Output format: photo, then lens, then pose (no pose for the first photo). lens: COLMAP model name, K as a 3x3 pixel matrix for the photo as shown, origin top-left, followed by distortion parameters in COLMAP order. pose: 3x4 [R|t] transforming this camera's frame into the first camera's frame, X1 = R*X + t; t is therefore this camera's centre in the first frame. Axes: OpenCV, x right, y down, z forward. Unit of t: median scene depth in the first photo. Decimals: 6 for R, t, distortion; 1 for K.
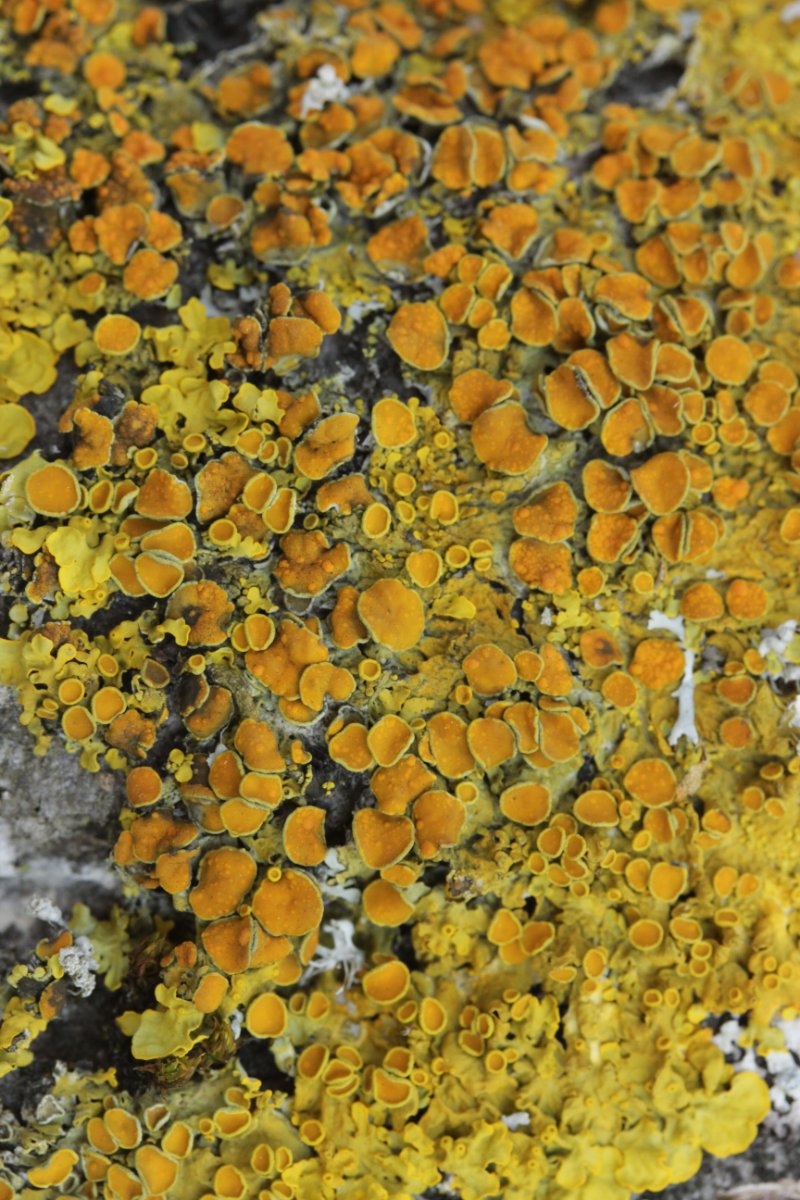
lens RADIAL K [[6510.6, 0, 401.9], [0, 6510.6, 602.4], [0, 0, 1]] dist [-0.142975, 0.000000]
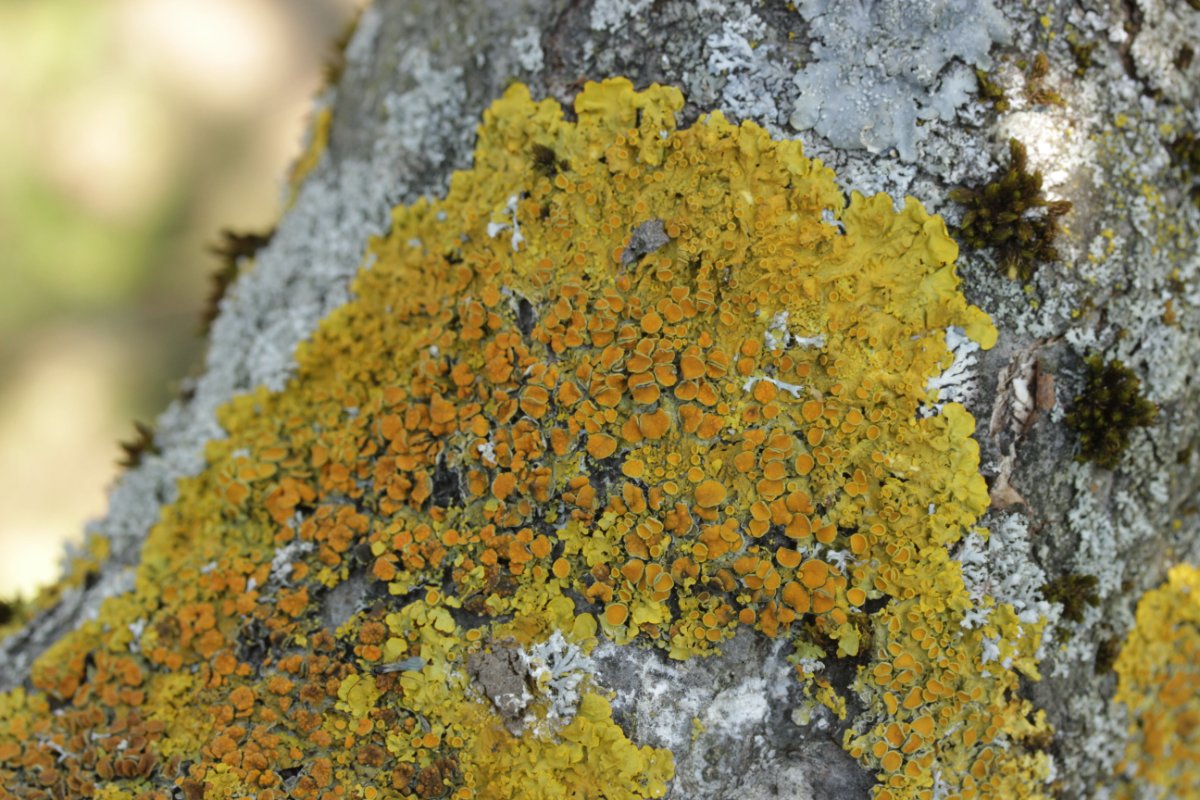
lens RADIAL K [[6510.6, 0, 598.1], [0, 6510.6, 400.1], [0, 0, 1]] dist [-0.142975, 0.000000]
pose [[0.307566, -0.951348, -0.018448, 0.061406], [0.951438, 0.307745, -0.007704, -0.028931], [0.013006, -0.015183, 0.999800, -1.350113]]
